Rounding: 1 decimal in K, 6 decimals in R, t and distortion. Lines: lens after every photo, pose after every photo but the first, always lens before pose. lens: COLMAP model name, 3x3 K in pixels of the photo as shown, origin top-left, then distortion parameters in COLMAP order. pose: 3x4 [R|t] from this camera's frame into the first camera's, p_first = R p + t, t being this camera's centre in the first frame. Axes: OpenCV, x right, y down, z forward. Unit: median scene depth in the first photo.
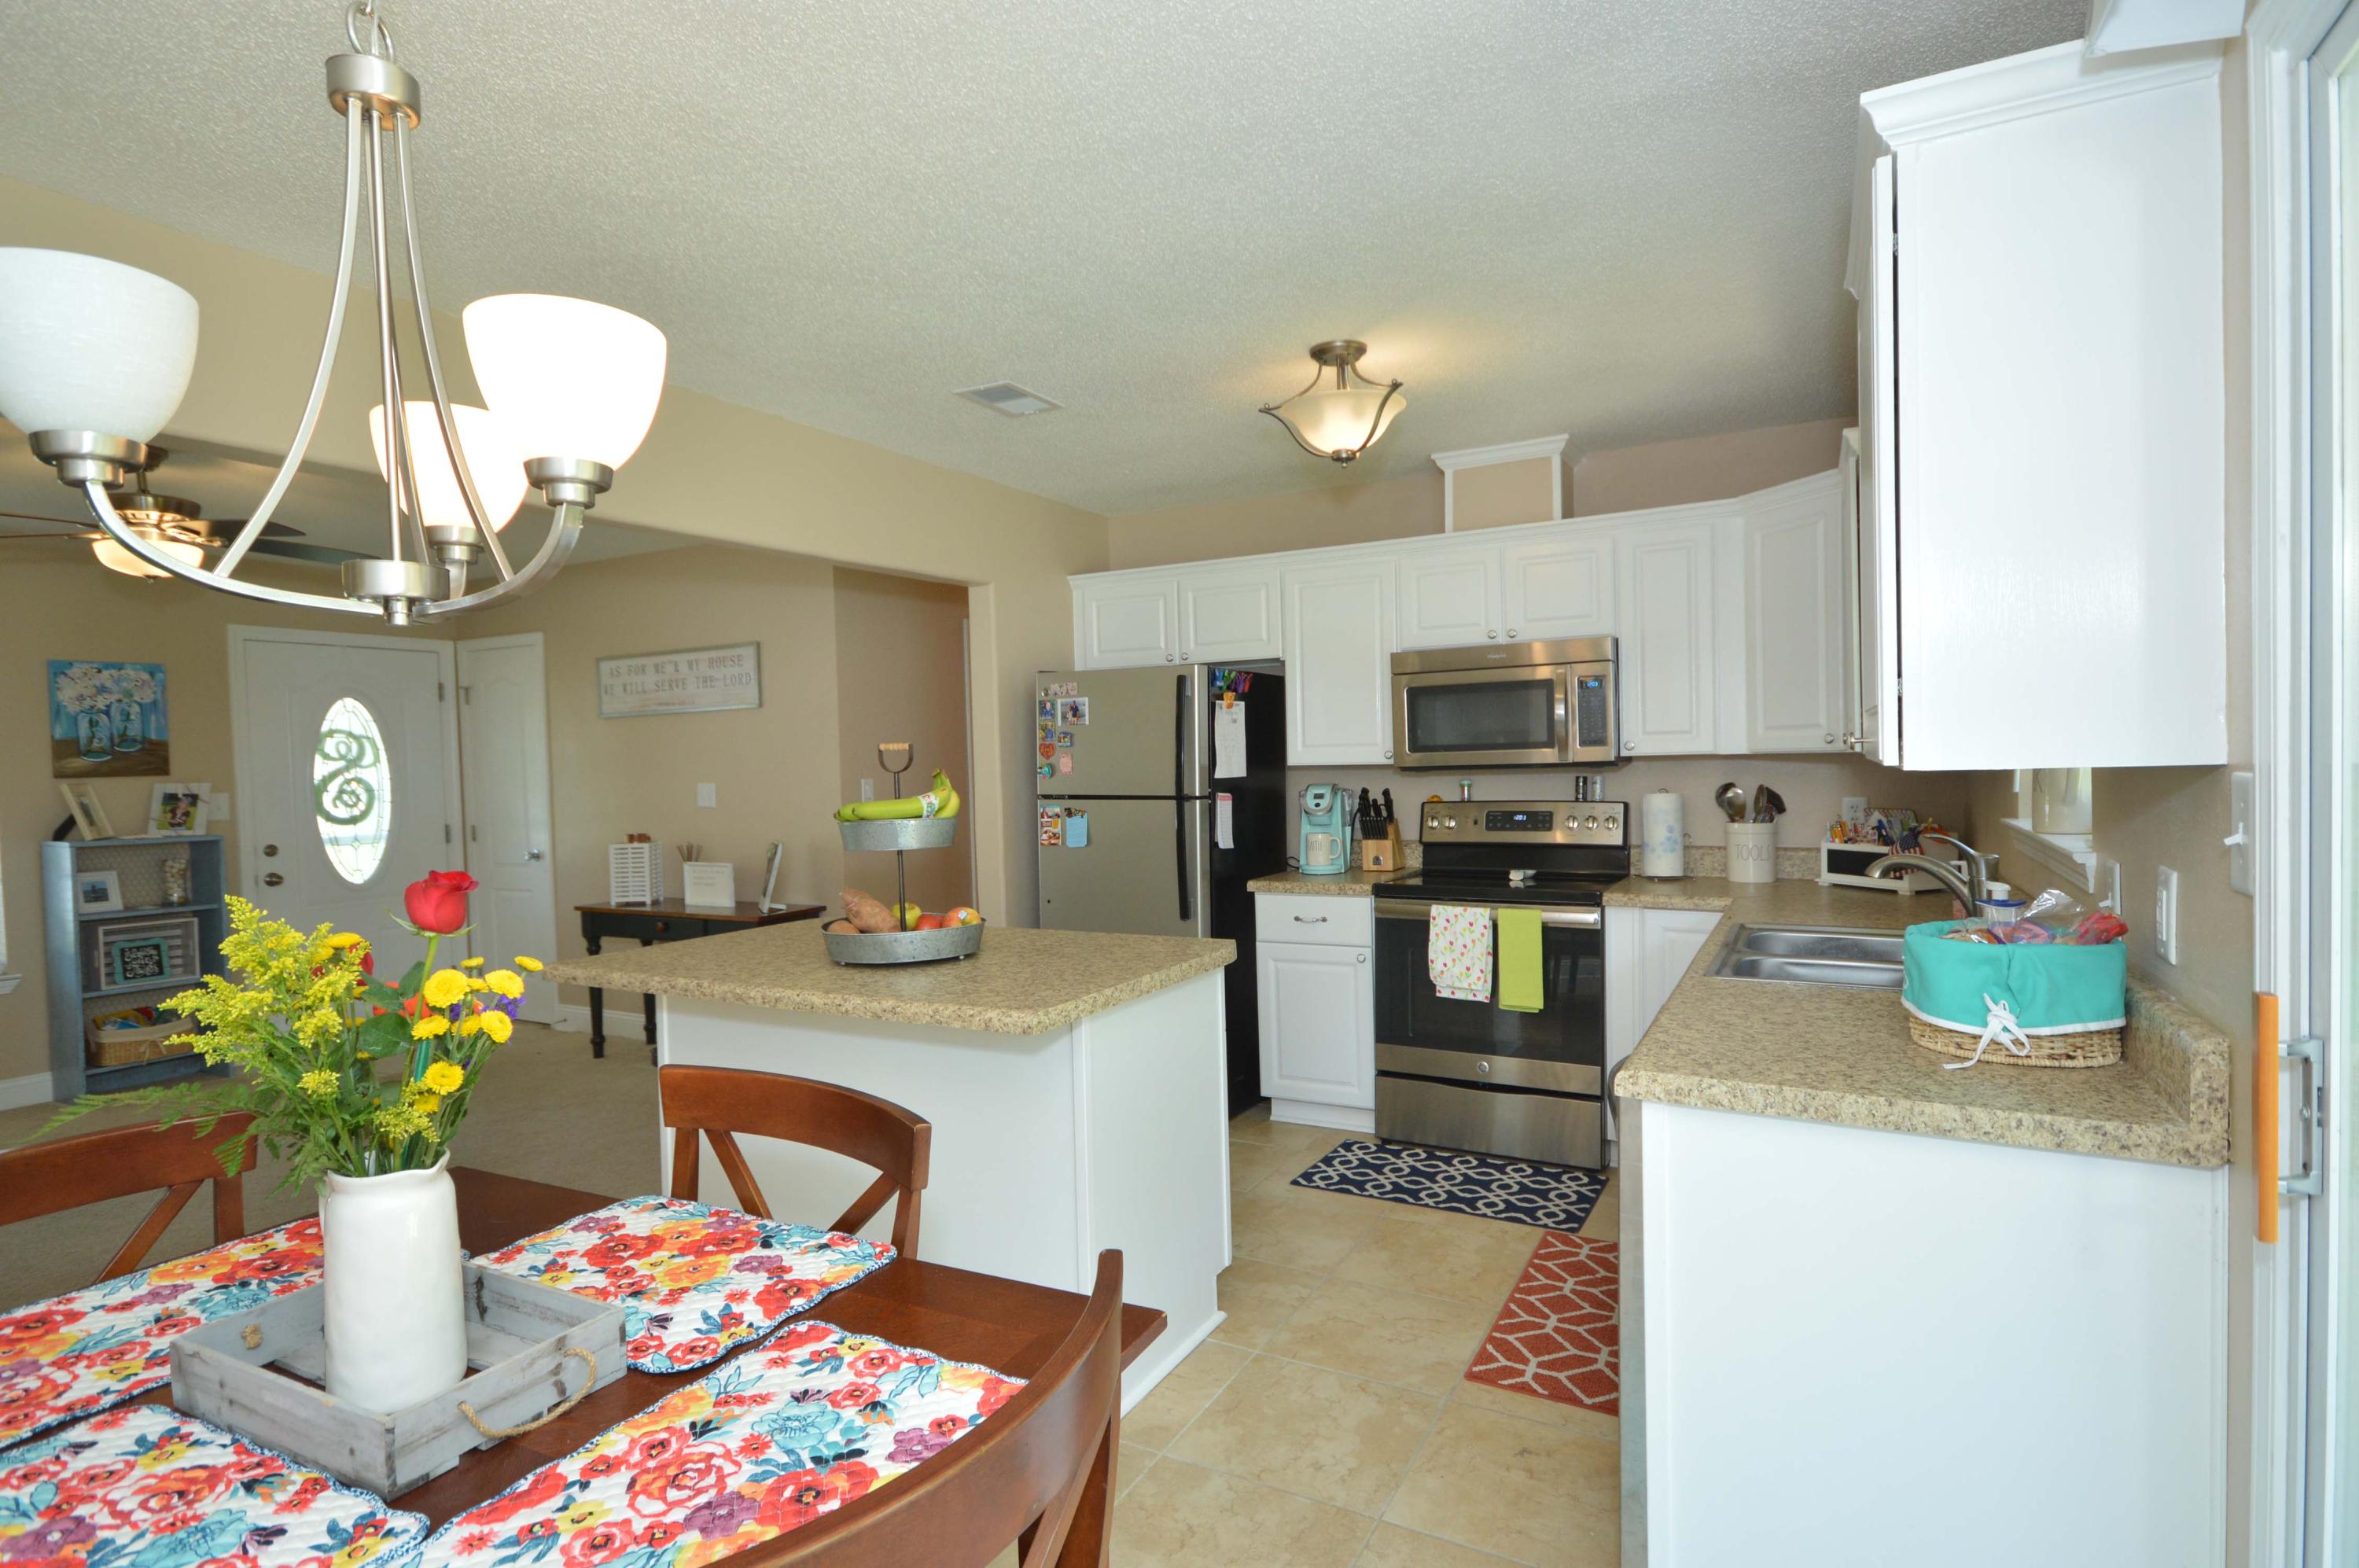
lens RADIAL K [[1226.5, 0, 1133.2], [0, 1226.5, 766.6], [0, 0, 1]] dist [0.014301, -0.001692]
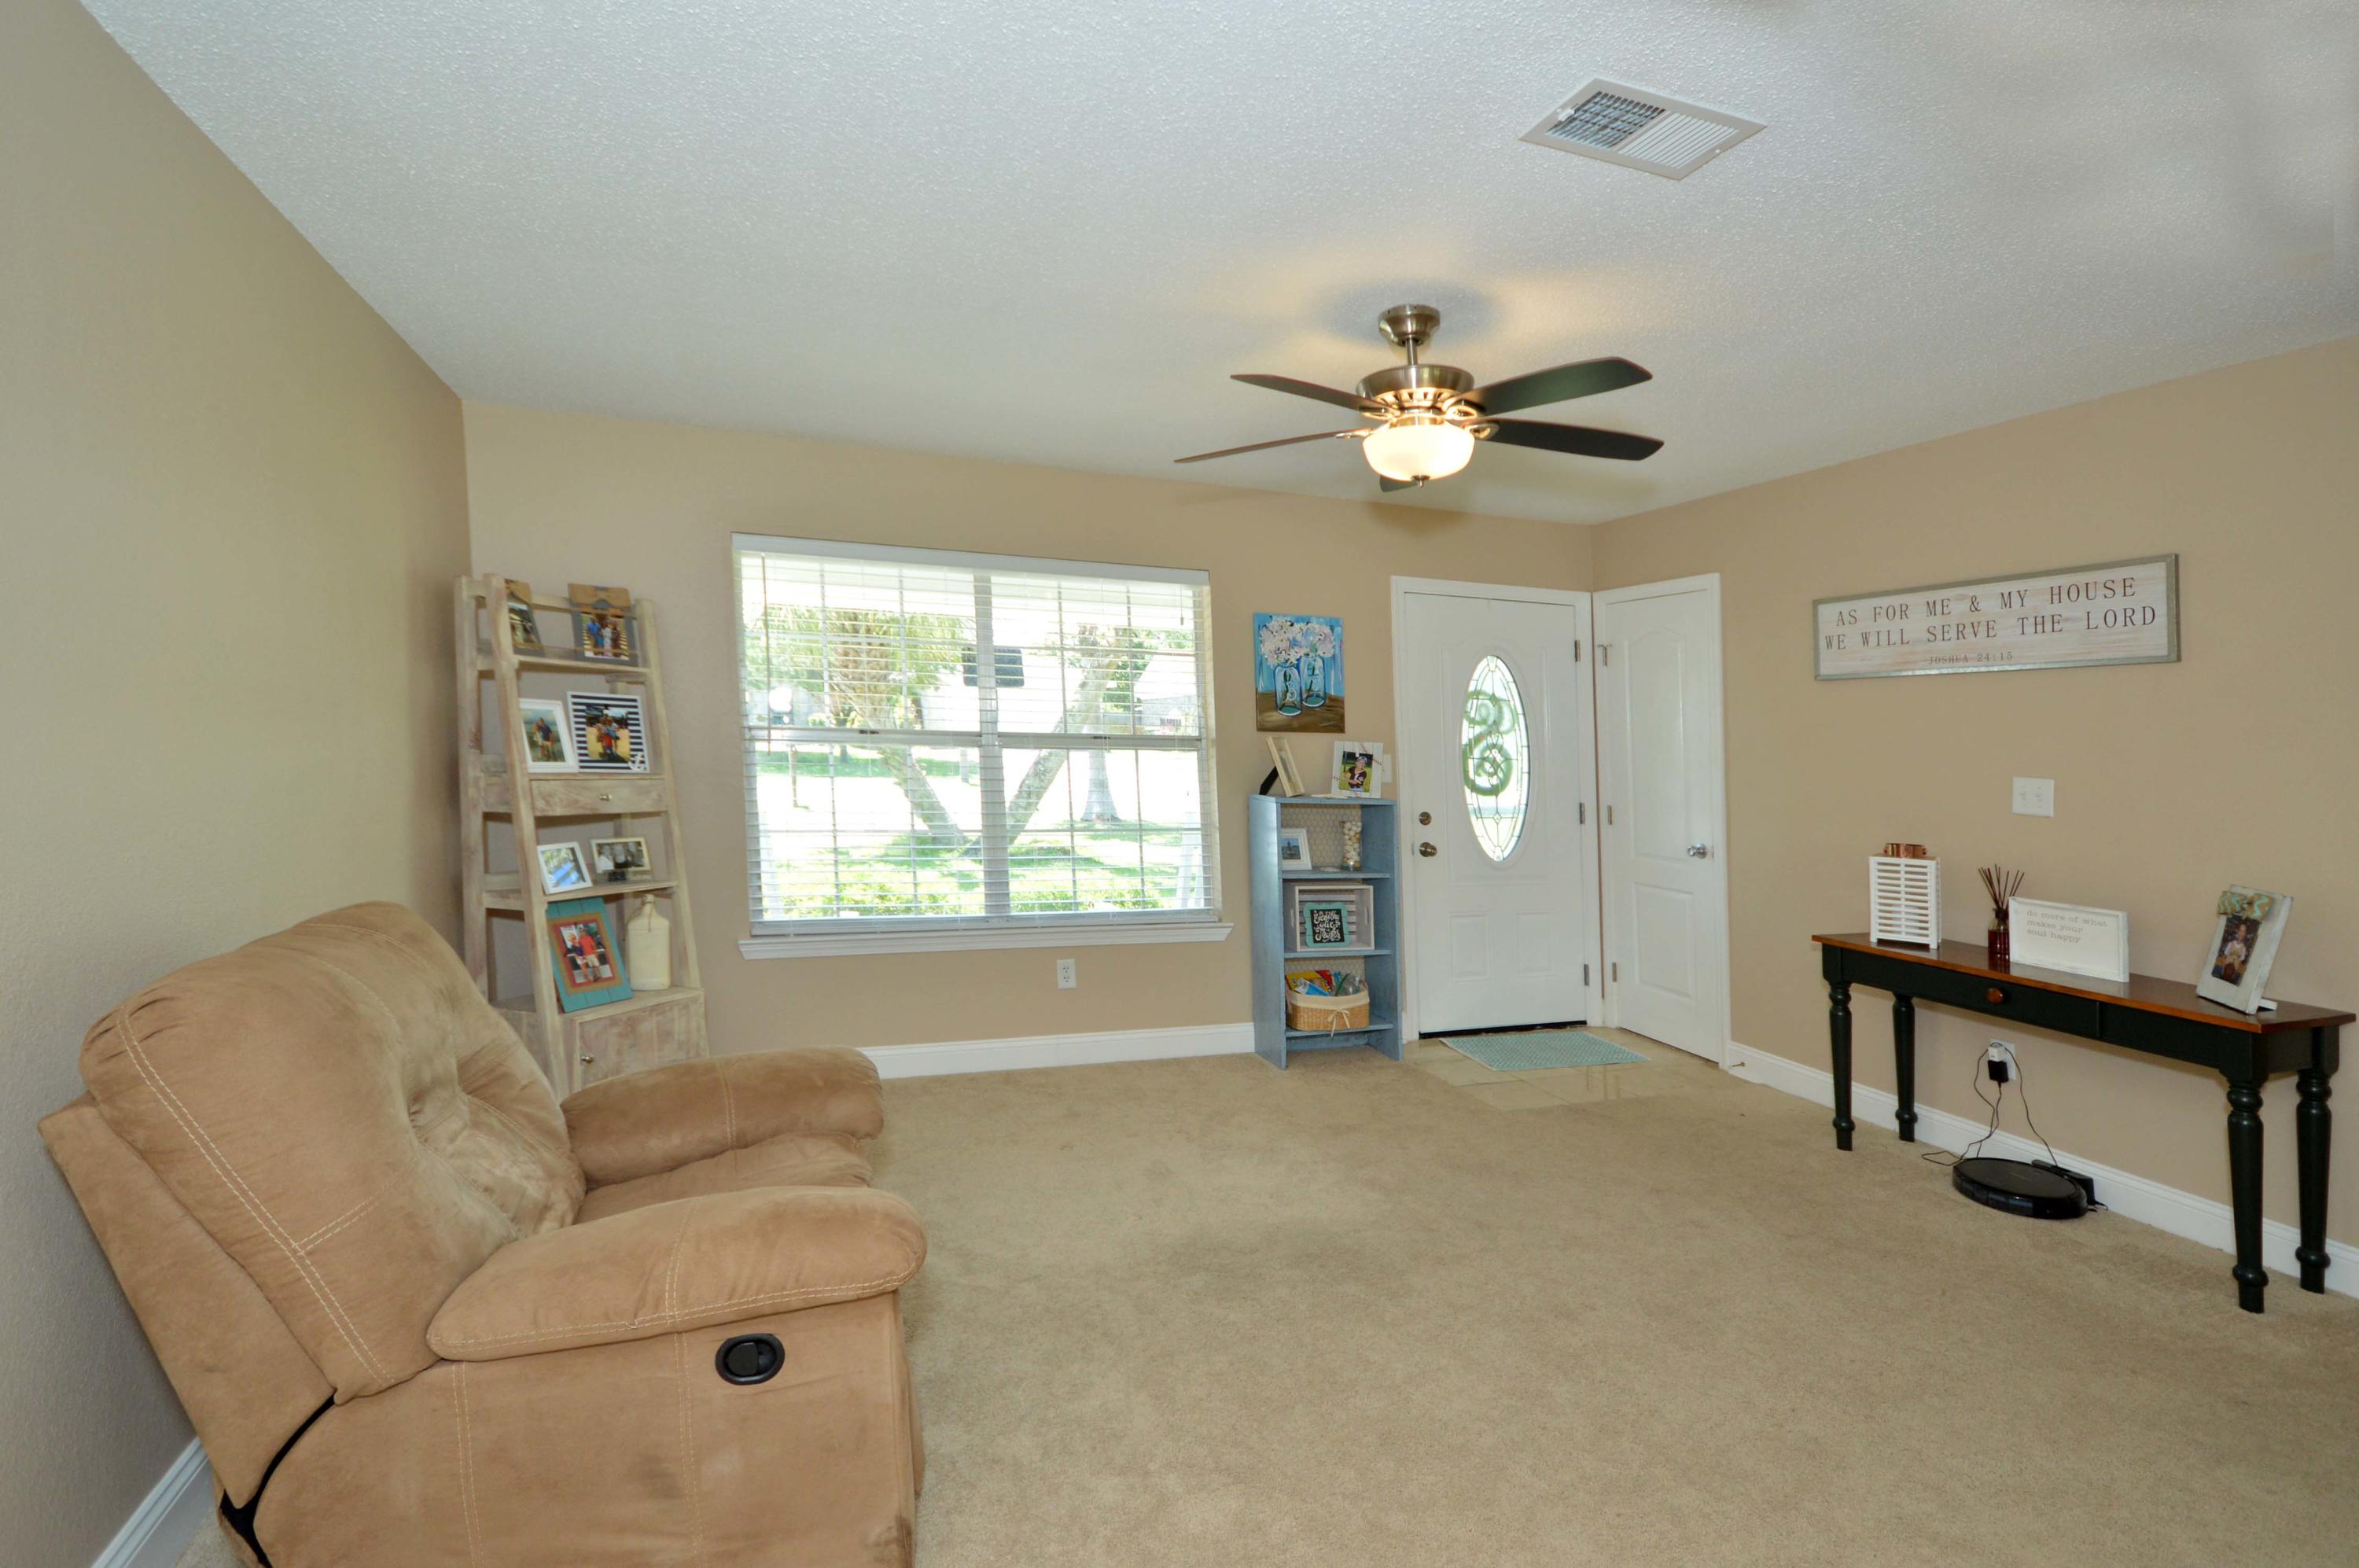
lens RADIAL K [[1050.0, 0, 1179.5], [0, 1050.0, 784.0], [0, 0, 1]] dist [-0.040362, 0.000216]
pose [[0.771668, 0.069118, -0.632259, -0.473725], [-0.047310, 0.997561, 0.051312, 0.014087], [0.634264, -0.009684, 0.773056, 0.380837]]
